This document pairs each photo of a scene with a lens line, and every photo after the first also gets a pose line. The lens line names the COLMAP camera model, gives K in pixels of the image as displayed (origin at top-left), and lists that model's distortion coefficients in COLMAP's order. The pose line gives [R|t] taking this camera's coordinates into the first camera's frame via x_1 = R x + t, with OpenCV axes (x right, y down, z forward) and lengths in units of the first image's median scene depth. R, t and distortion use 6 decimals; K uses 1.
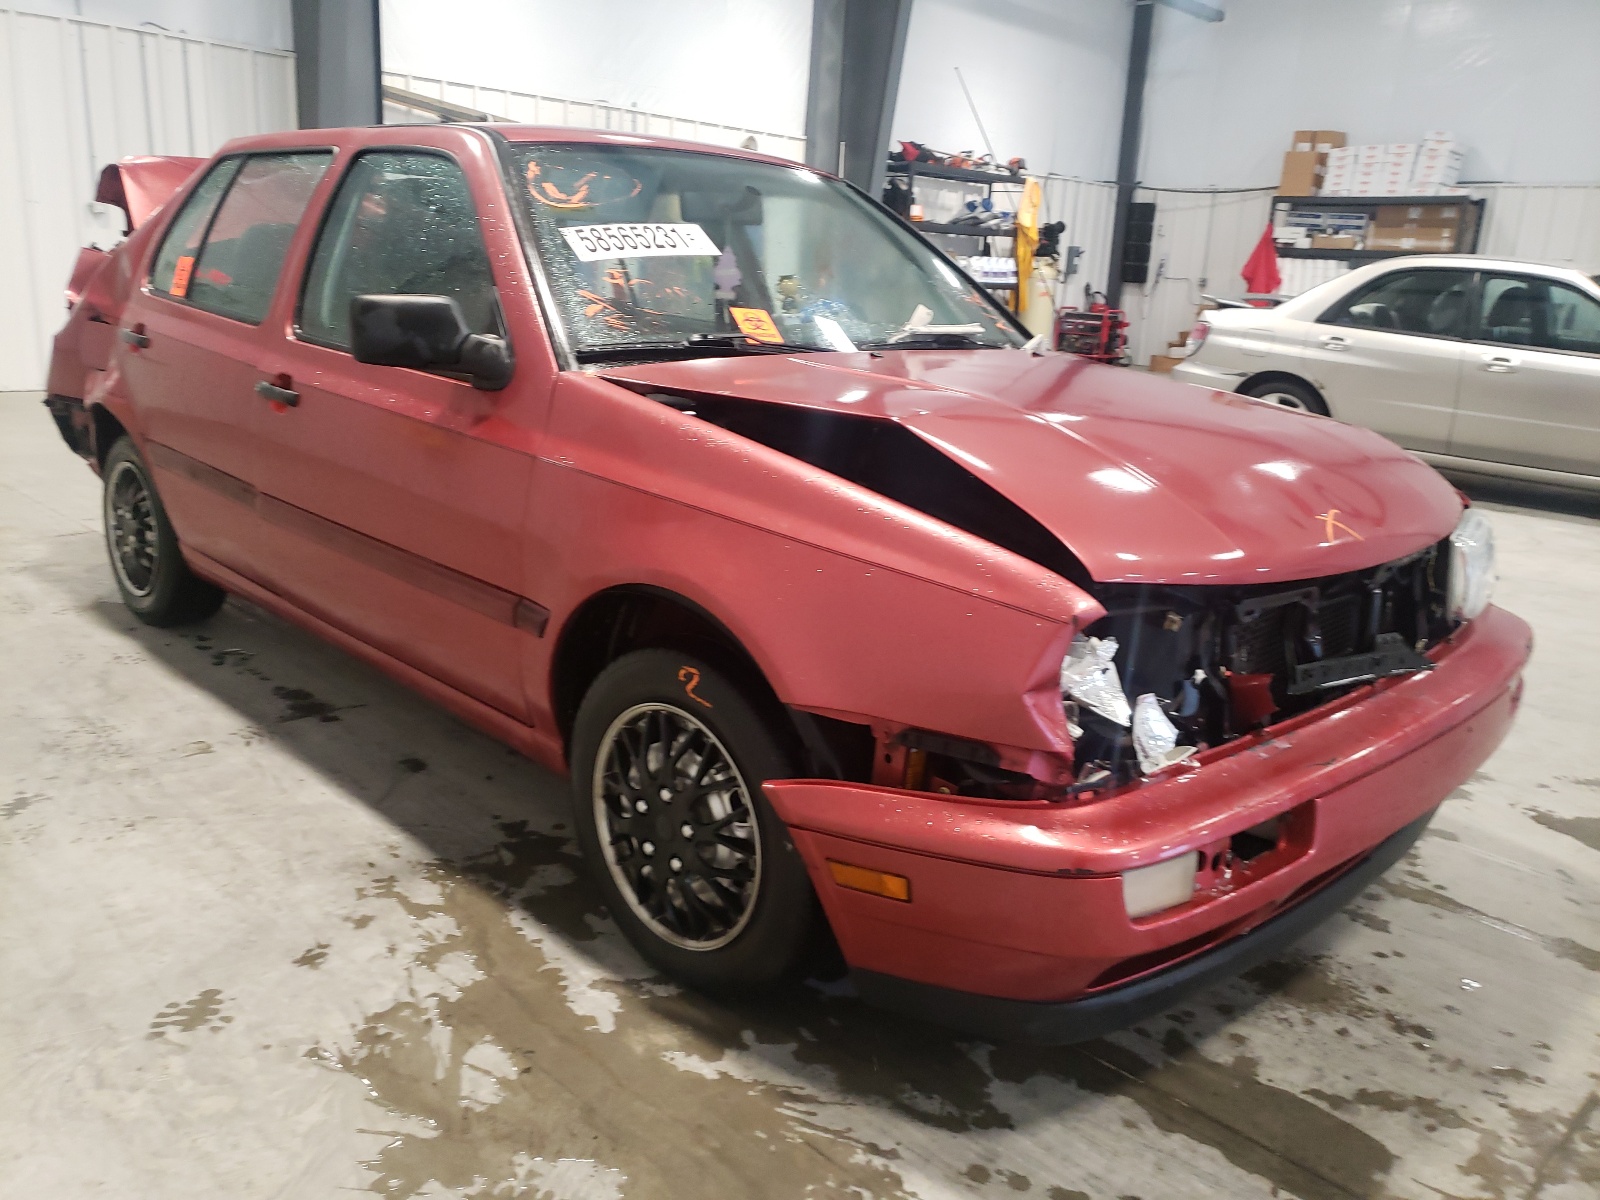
lens RADIAL K [[1246.4, 0, 788.4], [0, 1246.4, 597.1], [0, 0, 1]] dist [0.001481, 0.021300]
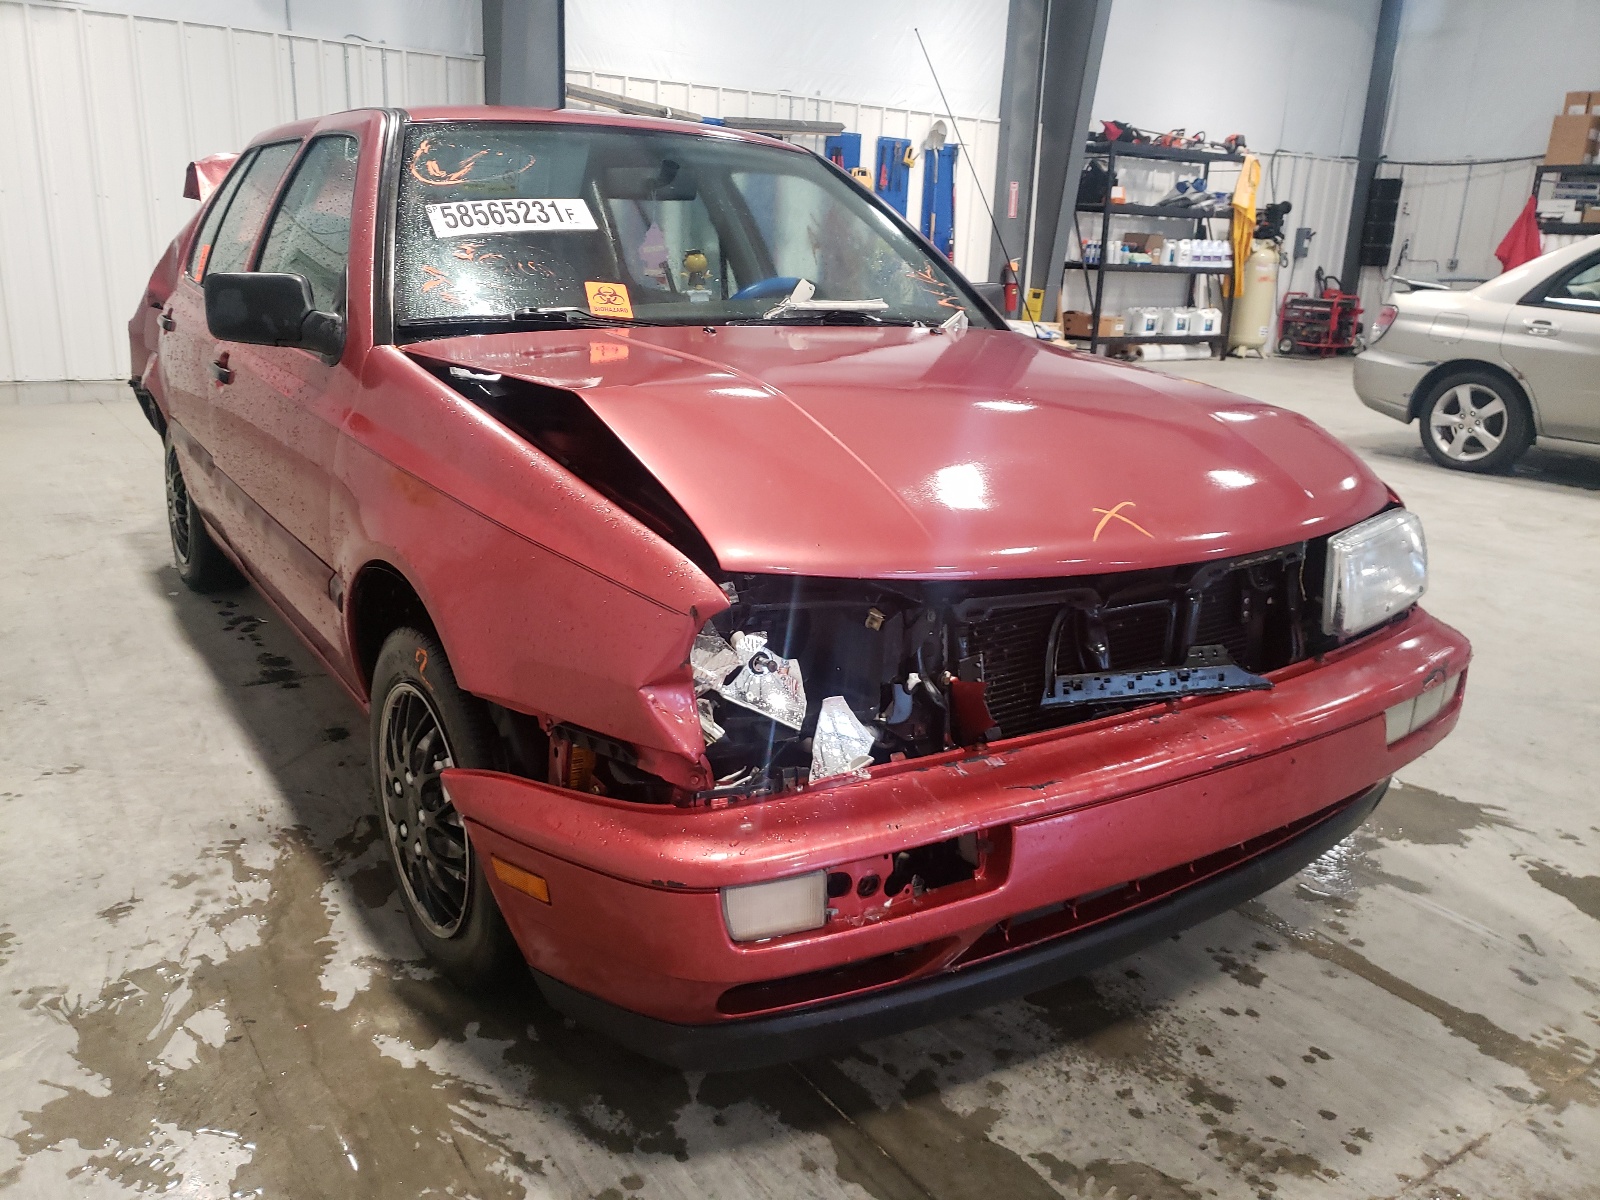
lens RADIAL K [[1246.4, 0, 787.1], [0, 1246.4, 596.7], [0, 0, 1]] dist [0.001481, 0.021300]
pose [[0.980669, 0.037588, -0.192031, 0.327730], [-0.036469, 0.999291, 0.009359, -0.002159], [0.192247, -0.002175, 0.981344, 0.079600]]
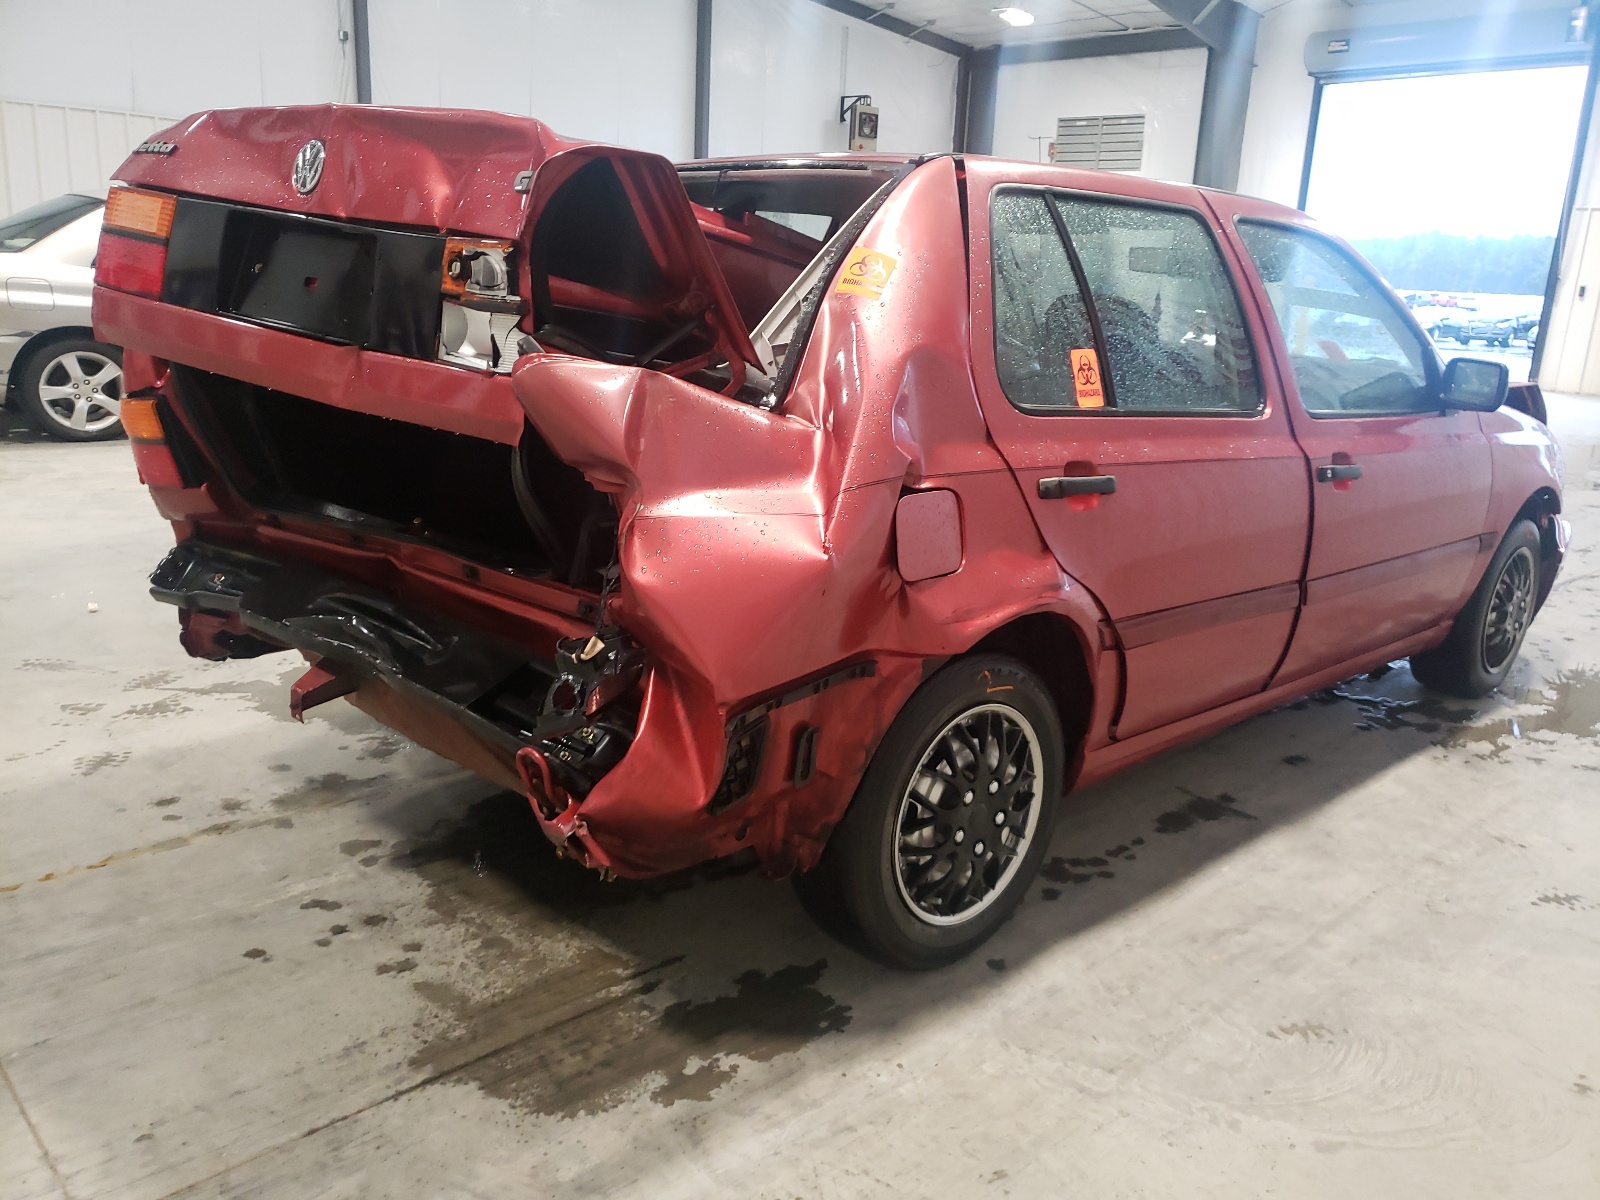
lens RADIAL K [[1246.4, 0, 807.3], [0, 1246.4, 603.3], [0, 0, 1]] dist [0.001481, 0.021300]
pose [[0.031106, -0.309775, 0.950301, -1.759471], [0.207417, 0.932065, 0.297041, -0.565709], [-0.977758, 0.187869, 0.093246, 1.671214]]
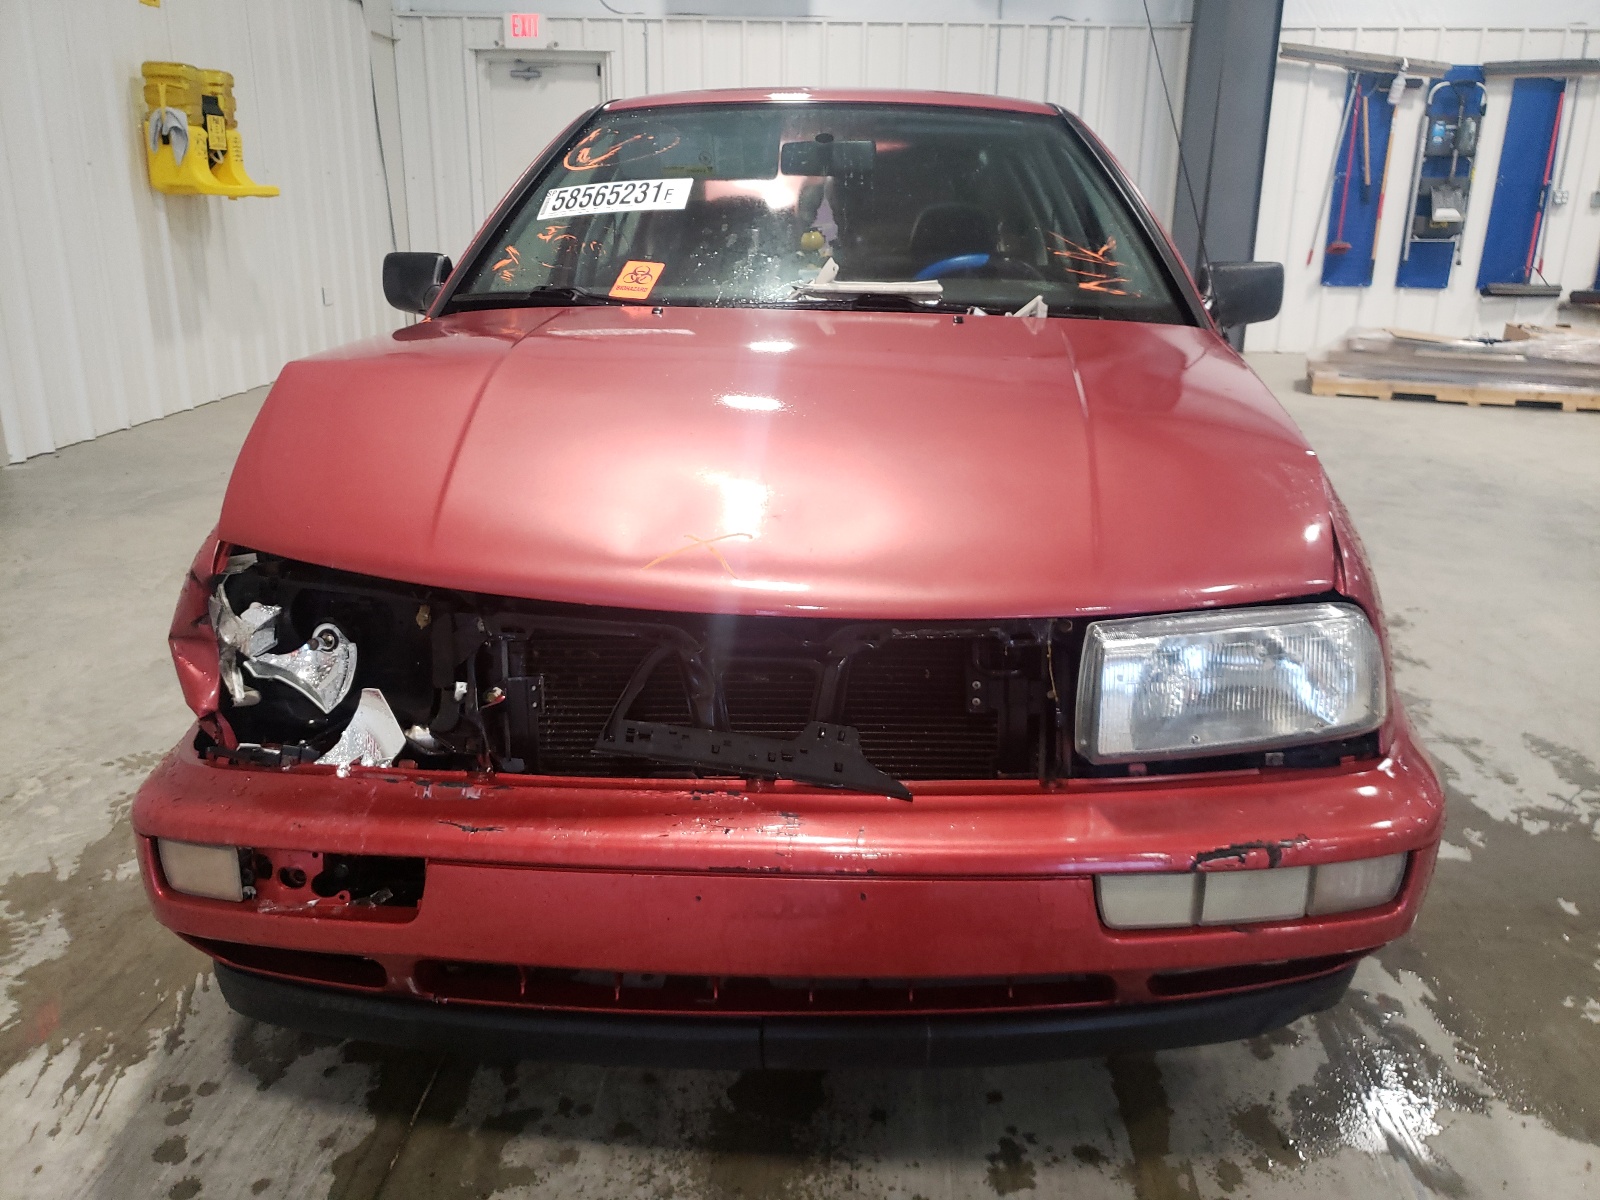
lens RADIAL K [[1246.4, 0, 807.9], [0, 1246.4, 592.7], [0, 0, 1]] dist [0.001481, 0.021300]
pose [[0.680044, 0.180508, -0.710604, 0.861202], [-0.168729, 0.981735, 0.087909, -0.091917], [0.713492, 0.060117, 0.698079, 0.459237]]
